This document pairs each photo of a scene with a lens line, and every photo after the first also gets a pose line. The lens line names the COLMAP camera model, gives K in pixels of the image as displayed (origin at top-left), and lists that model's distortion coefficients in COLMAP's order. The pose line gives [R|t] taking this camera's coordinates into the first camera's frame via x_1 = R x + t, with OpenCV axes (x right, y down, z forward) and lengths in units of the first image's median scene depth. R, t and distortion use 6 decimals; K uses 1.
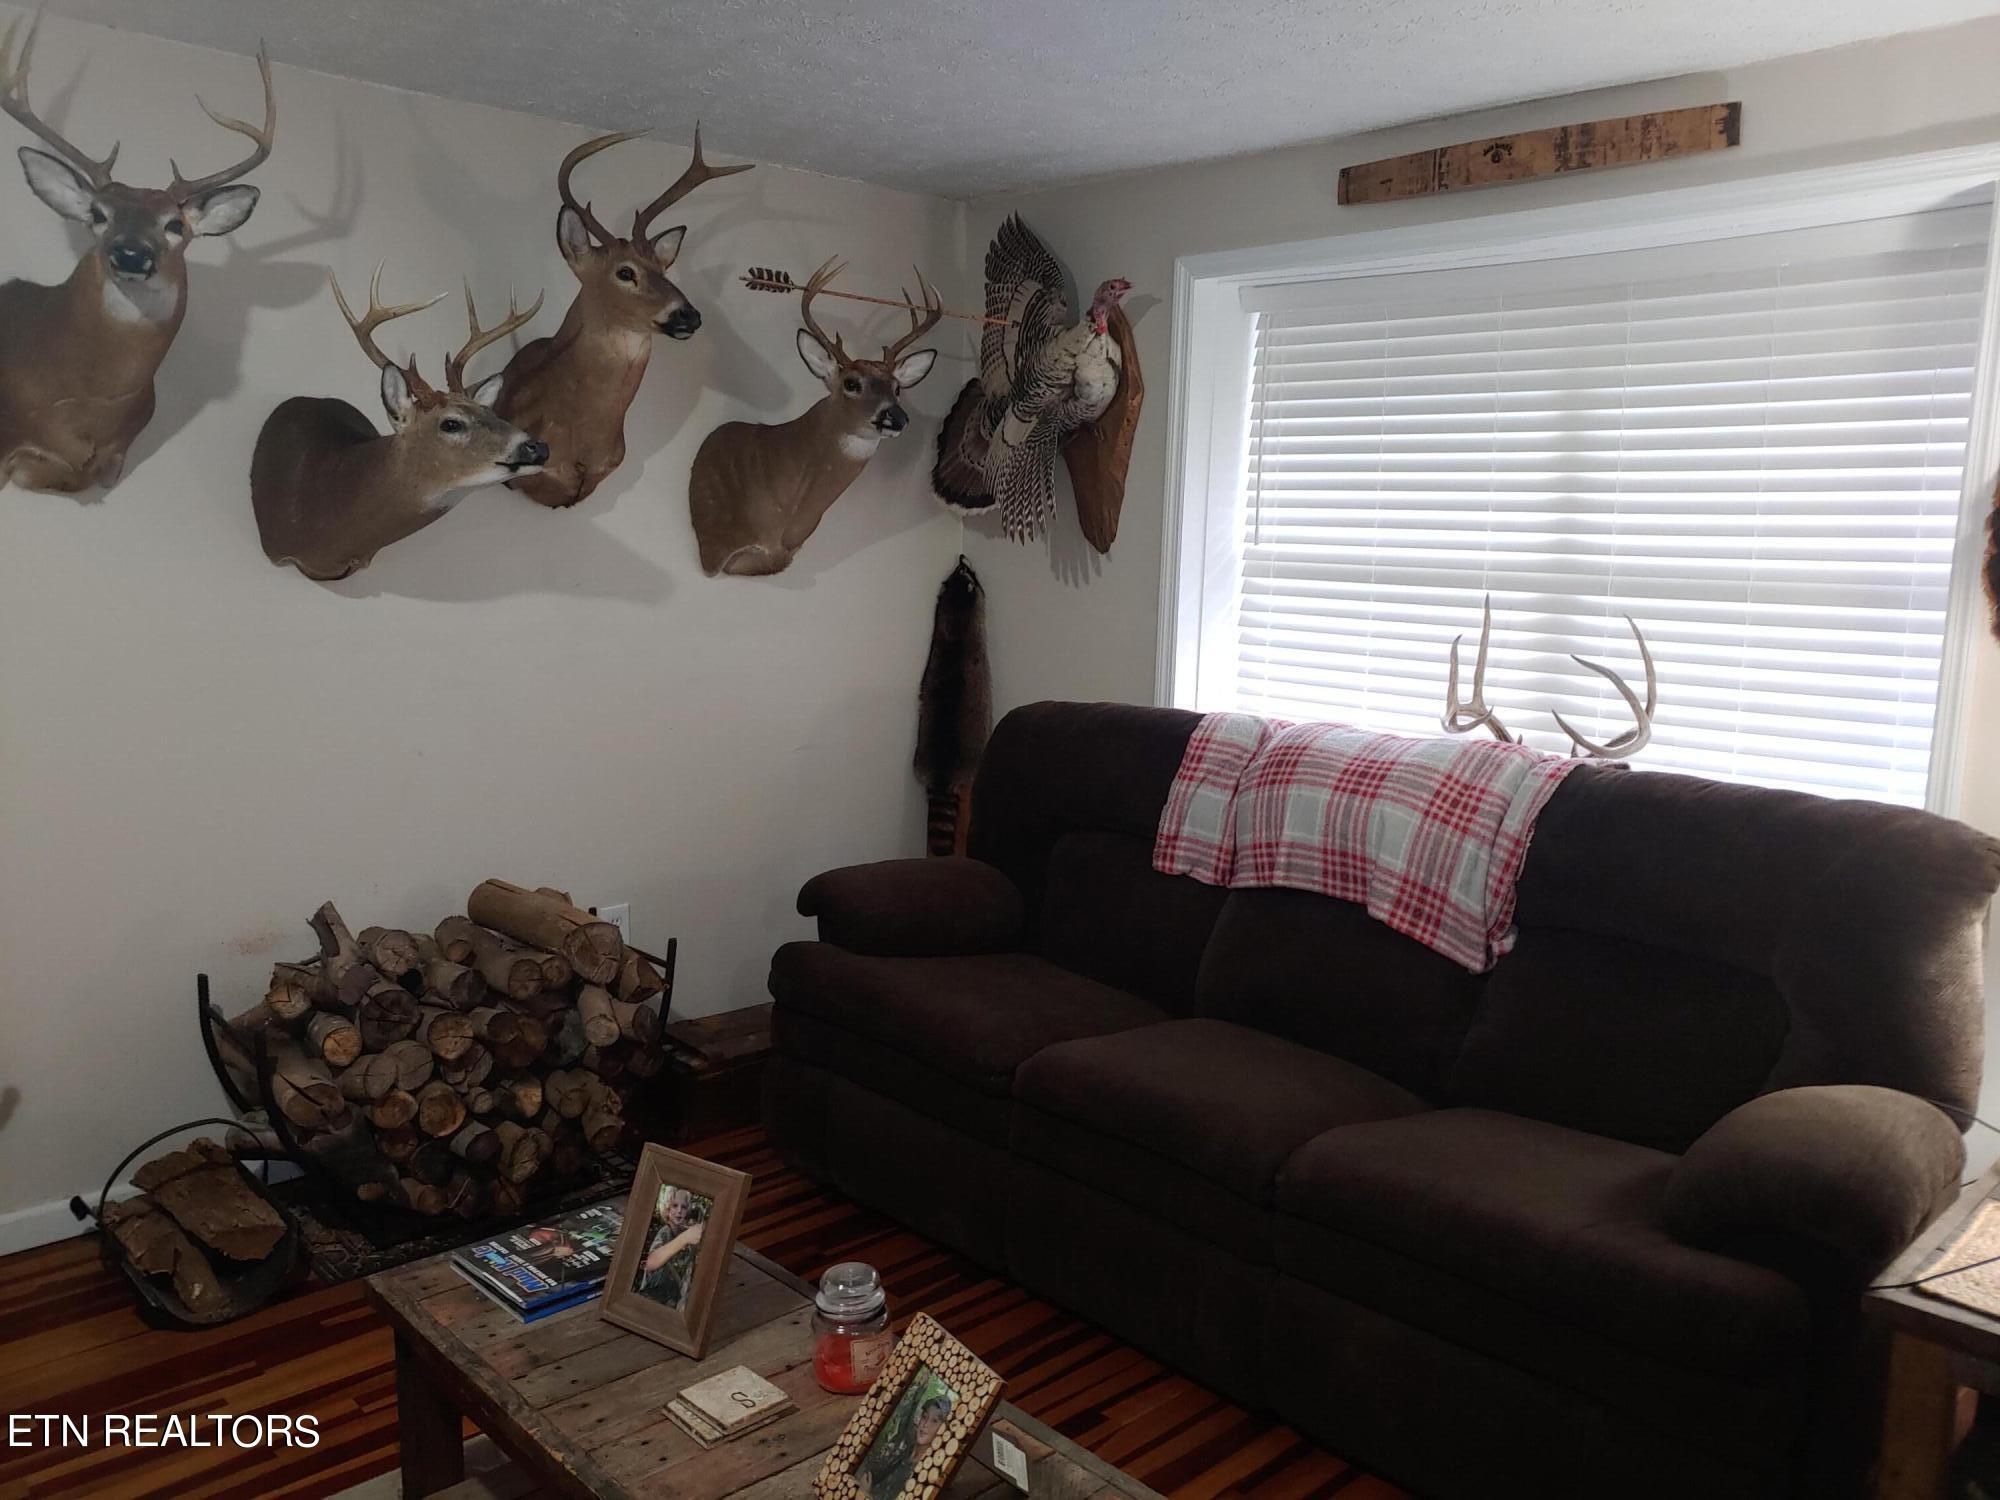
lens RADIAL K [[1602.1, 0, 1000.0], [0, 1602.1, 750.0], [0, 0, 1]] dist [0.091335, 0.005376]
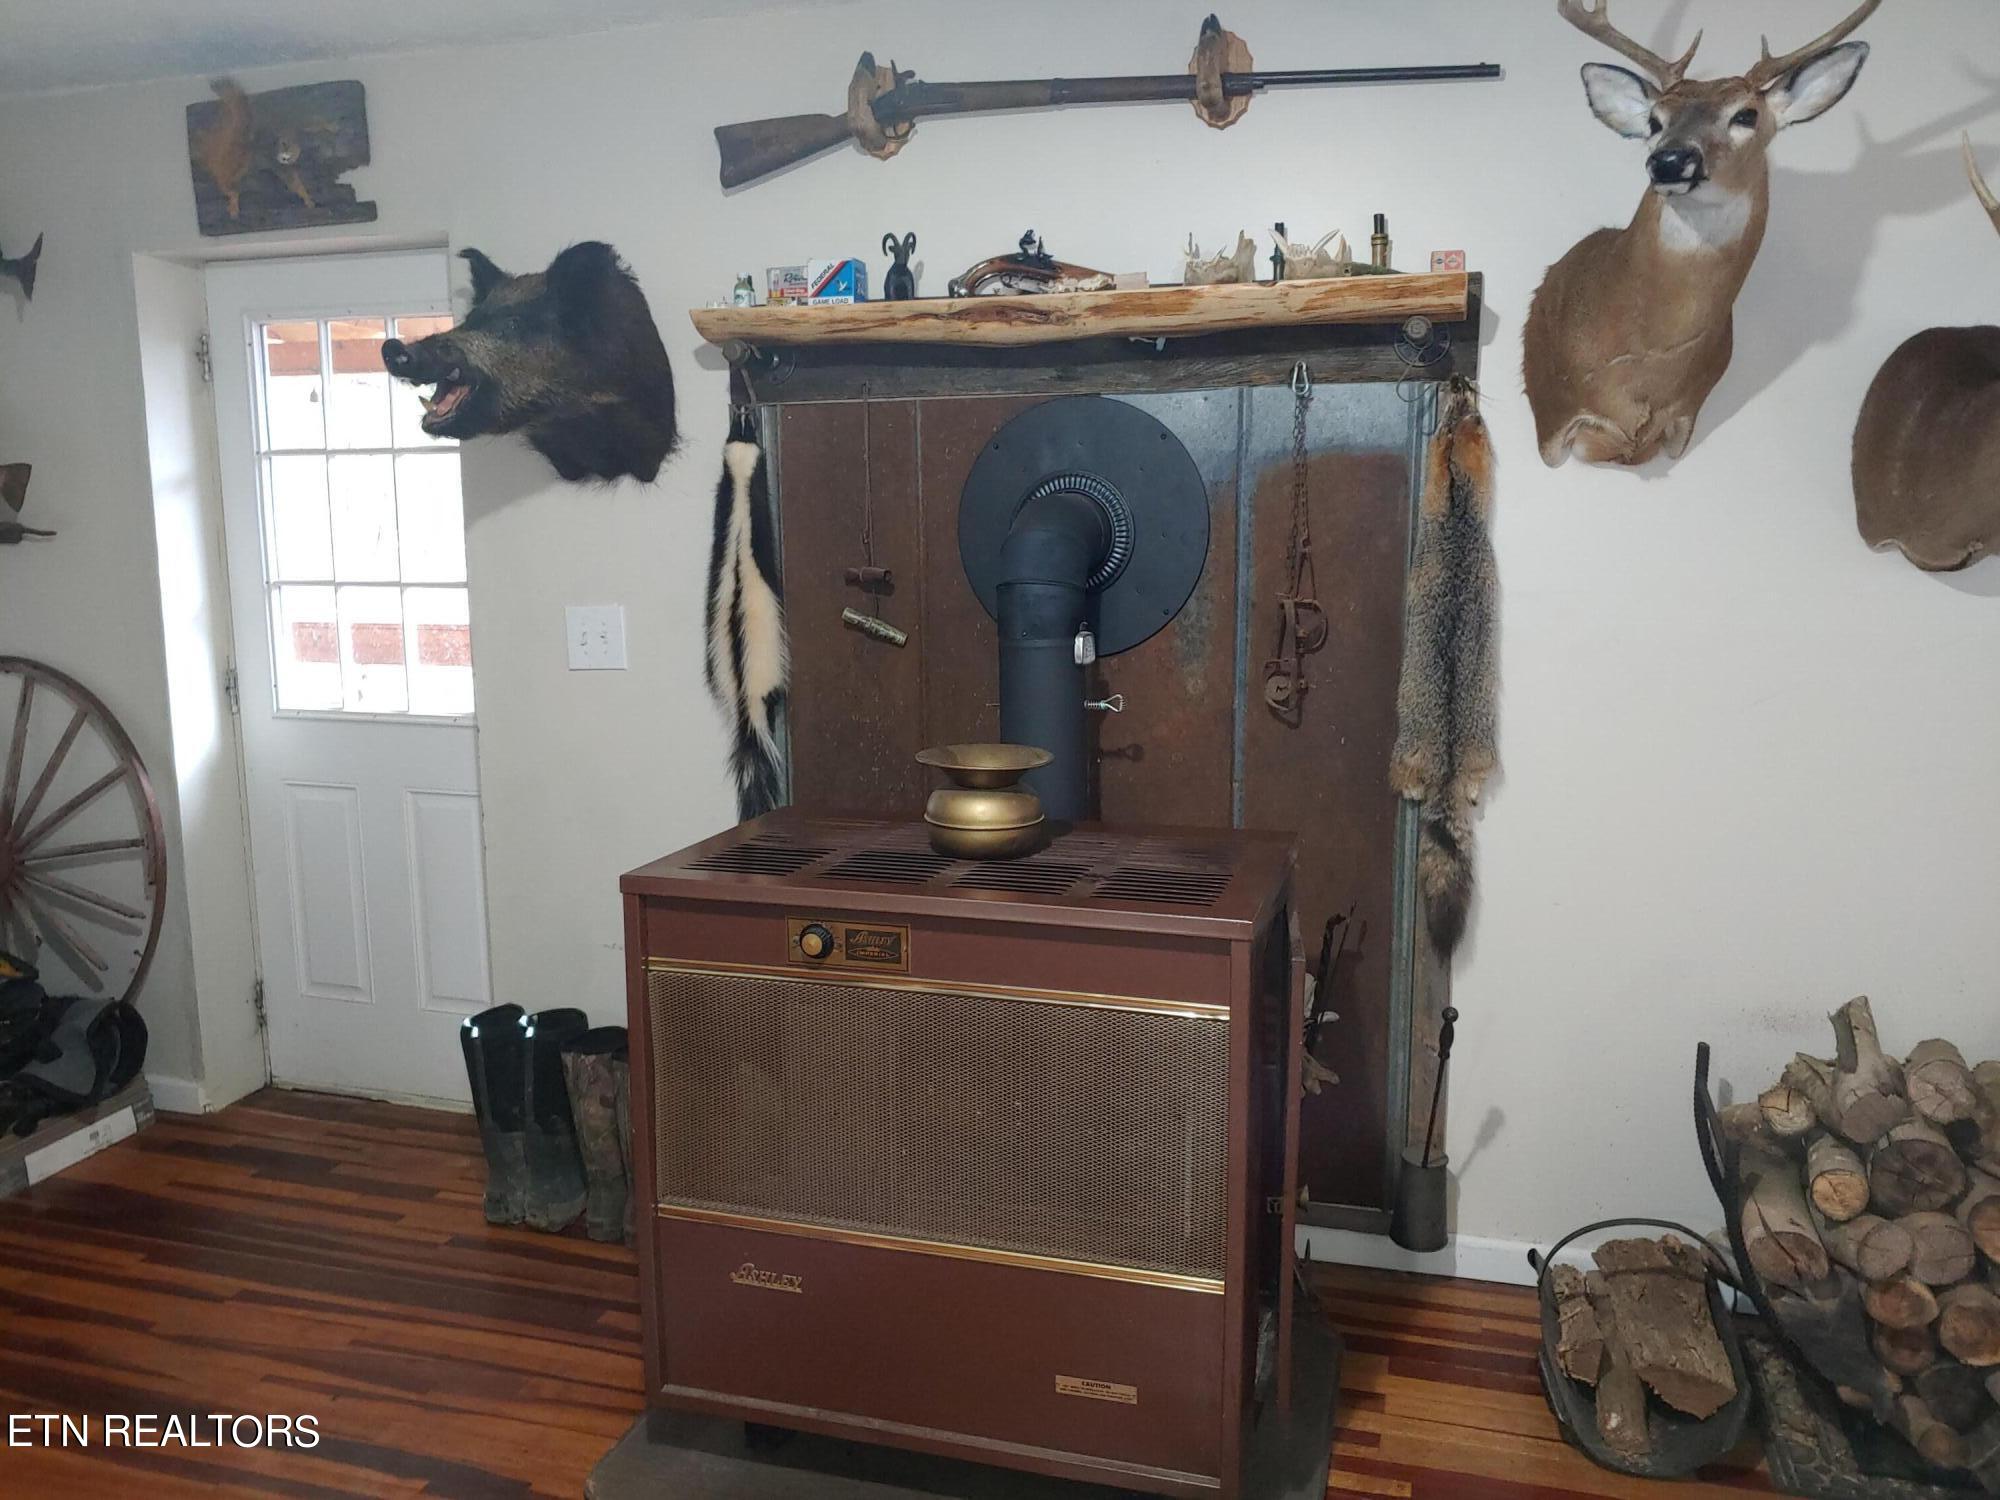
lens RADIAL K [[1549.1, 0, 987.0], [0, 1549.1, 735.6], [0, 0, 1]] dist [-0.039669, 0.037195]
pose [[0.491191, 0.115167, -0.863405, -0.012172], [-0.111512, 0.991379, 0.068798, -0.031342], [0.863884, 0.062487, 0.499799, 0.297165]]
